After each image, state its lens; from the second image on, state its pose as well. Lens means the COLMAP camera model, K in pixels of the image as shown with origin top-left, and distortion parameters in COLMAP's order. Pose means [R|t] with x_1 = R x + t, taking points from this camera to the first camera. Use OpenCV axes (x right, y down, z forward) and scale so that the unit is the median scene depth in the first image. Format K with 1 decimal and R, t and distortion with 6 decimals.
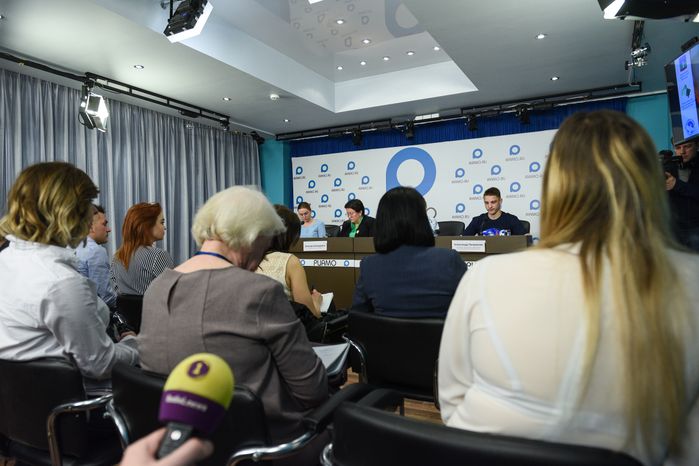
lens RADIAL K [[467.8, 0, 347.7], [0, 467.8, 234.8], [0, 0, 1]] dist [0.017069, -0.004257]
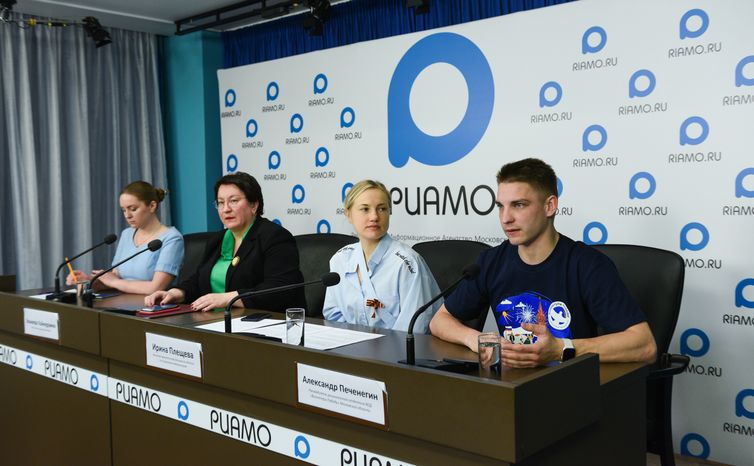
lens RADIAL K [[736.9, 0, 374.4], [0, 736.9, 234.2], [0, 0, 1]] dist [-0.007785, 0.000000]
pose [[0.969889, 0.007619, -0.243427, 0.220697], [0.009383, 0.997600, 0.068609, -0.056191], [0.243365, -0.068827, 0.967490, 0.351526]]
